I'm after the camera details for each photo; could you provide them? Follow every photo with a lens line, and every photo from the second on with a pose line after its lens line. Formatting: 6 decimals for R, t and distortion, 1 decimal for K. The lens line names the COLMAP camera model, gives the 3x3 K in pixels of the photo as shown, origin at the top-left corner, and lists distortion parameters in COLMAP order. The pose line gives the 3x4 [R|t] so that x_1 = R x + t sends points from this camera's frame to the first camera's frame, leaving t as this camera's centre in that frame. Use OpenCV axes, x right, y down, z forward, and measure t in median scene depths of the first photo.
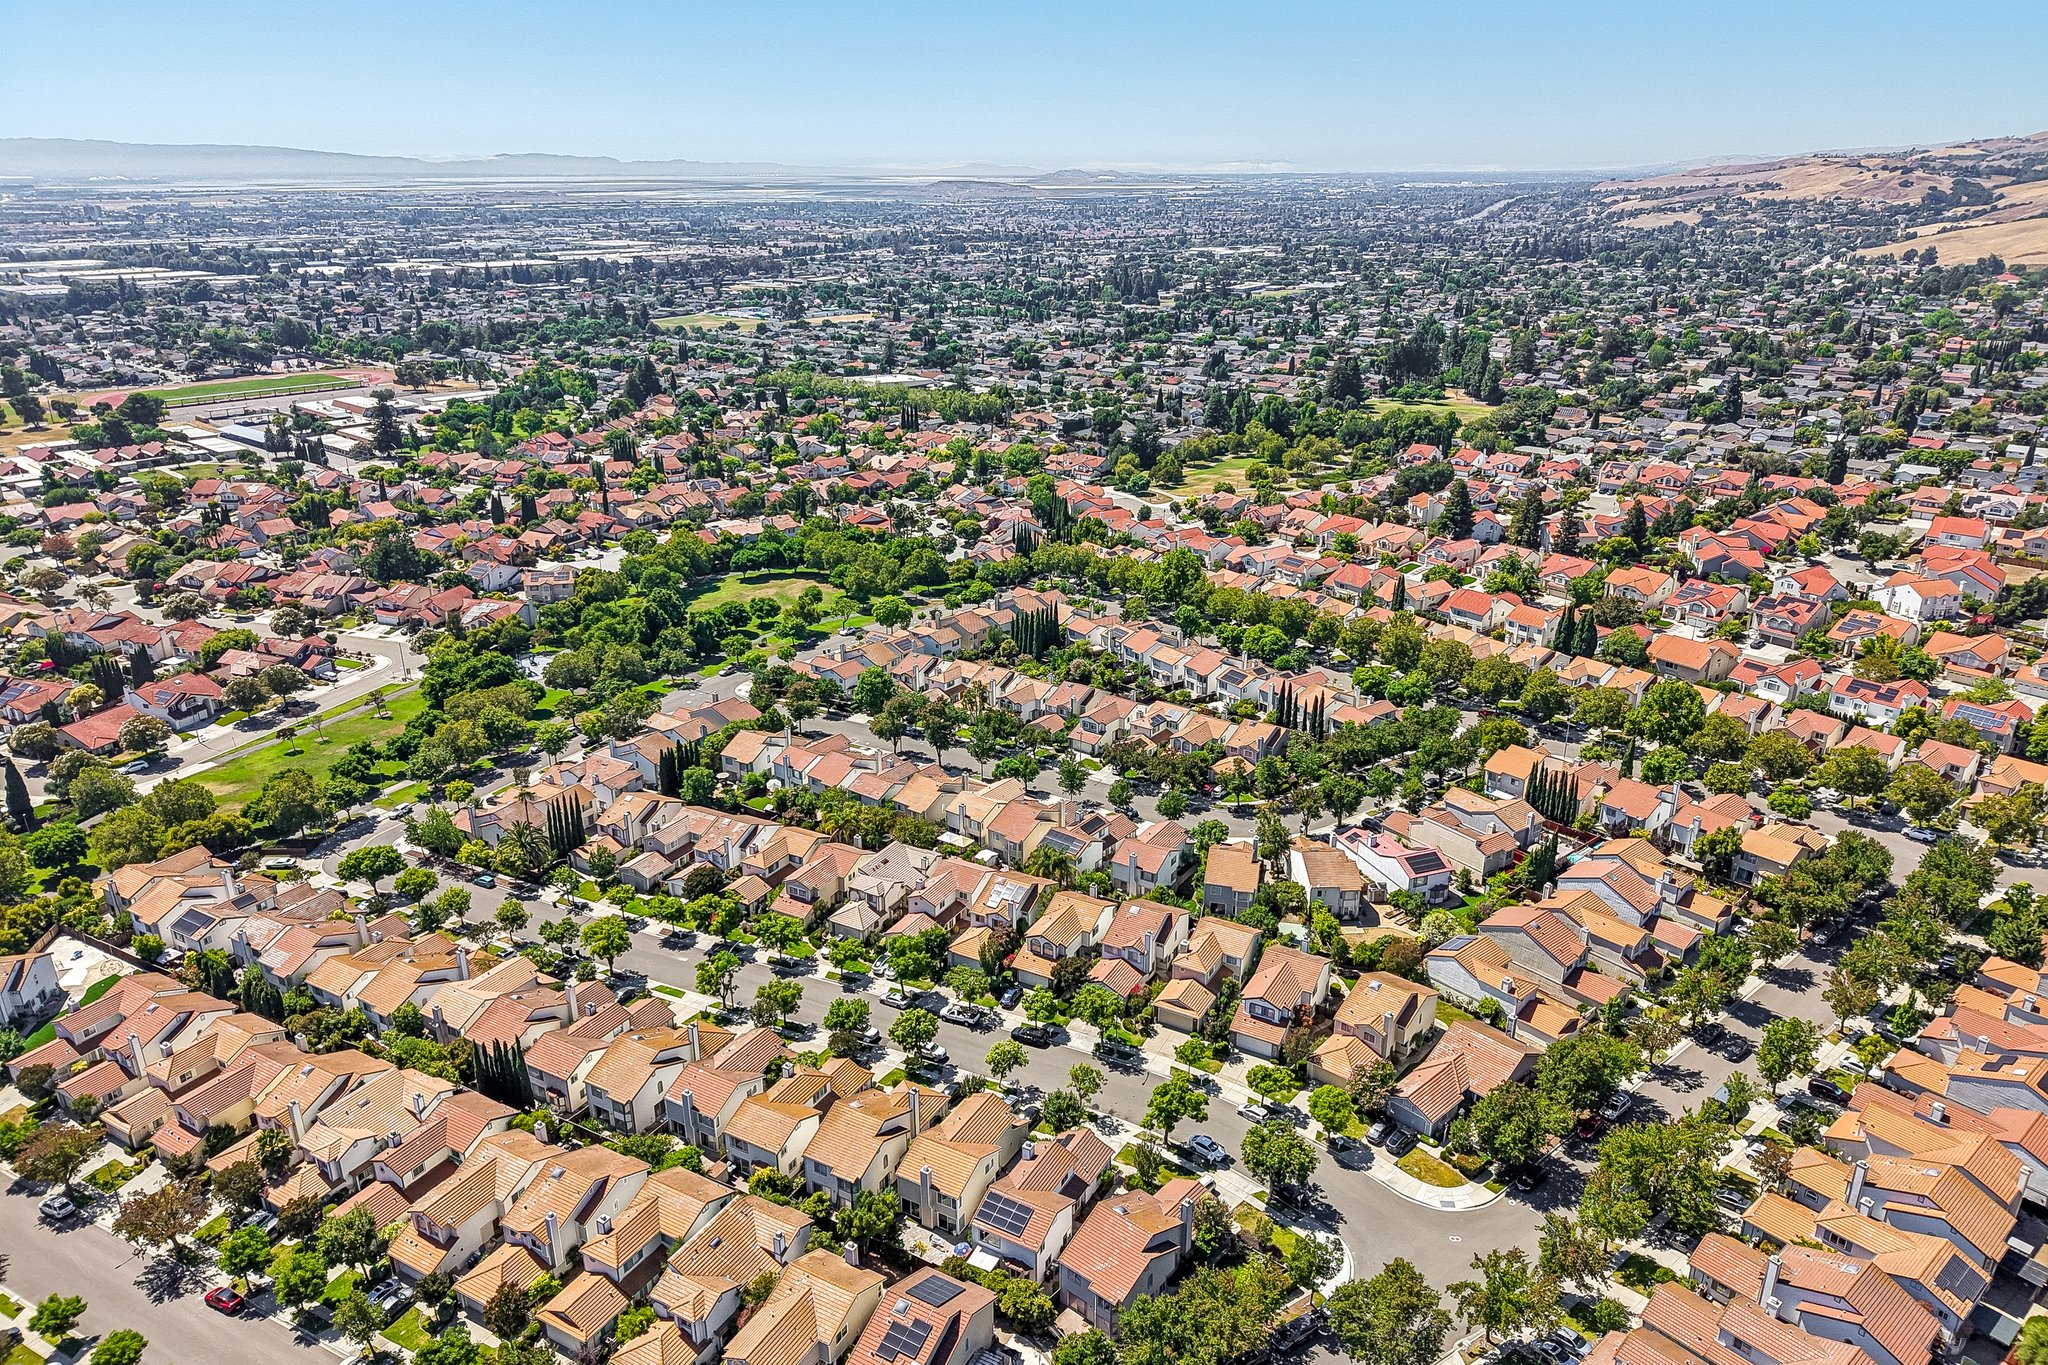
lens RADIAL K [[1363.0, 0, 1024.0], [0, 1363.0, 682.5], [0, 0, 1]] dist [0.006583, -0.001327]
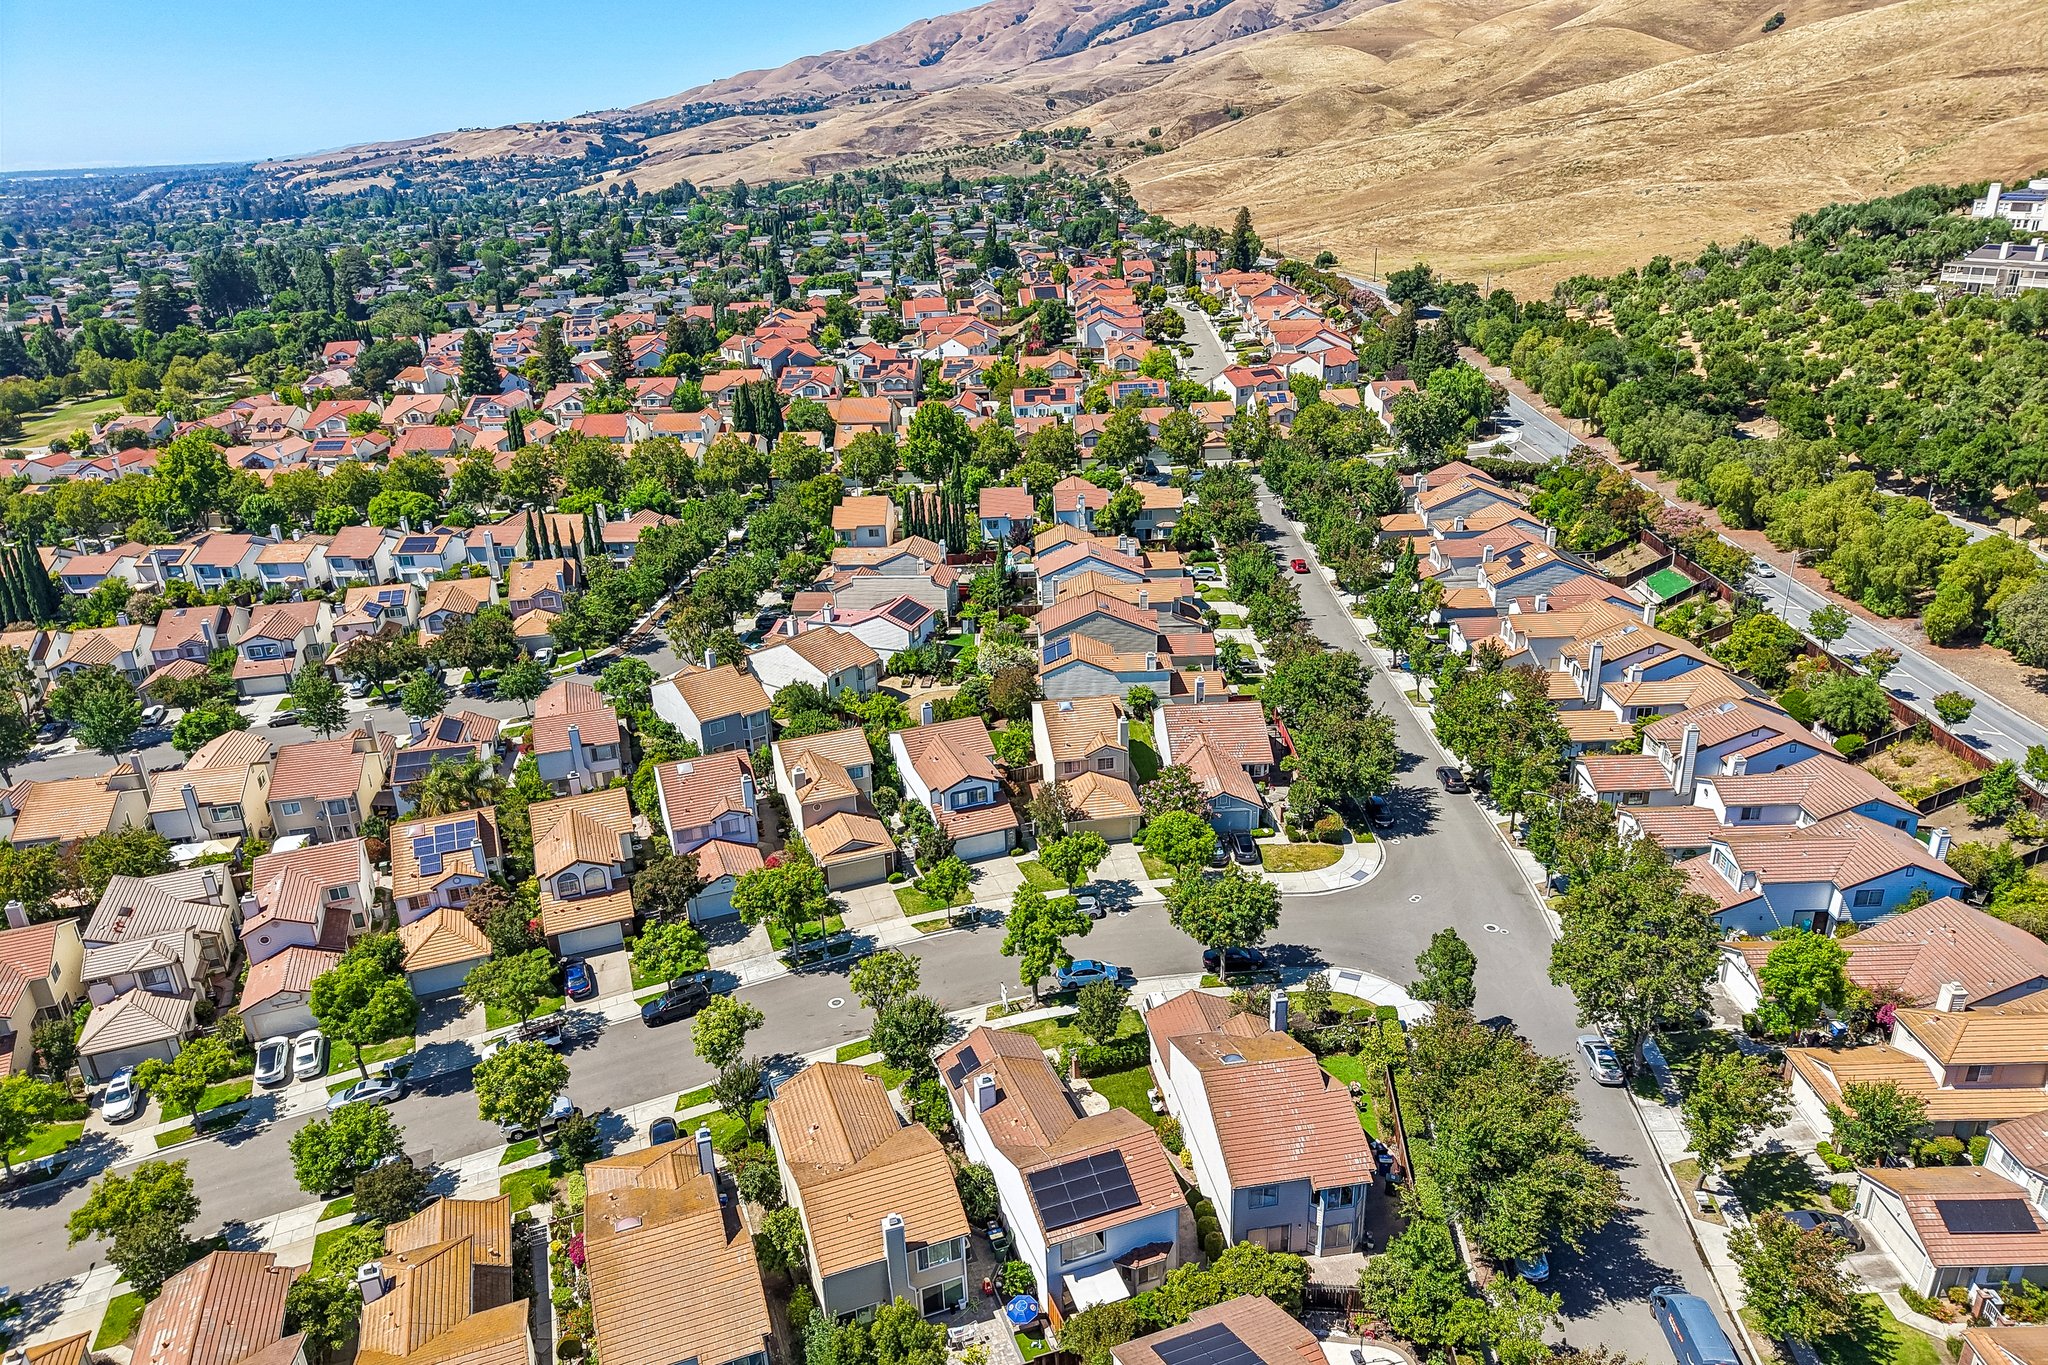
lens RADIAL K [[1363.0, 0, 1024.0], [0, 1363.0, 682.5], [0, 0, 1]] dist [0.006583, -0.001327]
pose [[0.644121, -0.306208, 0.700960, -0.220941], [0.300934, 0.943925, 0.135814, 0.084721], [-0.703241, 0.123462, 0.700150, 0.413331]]
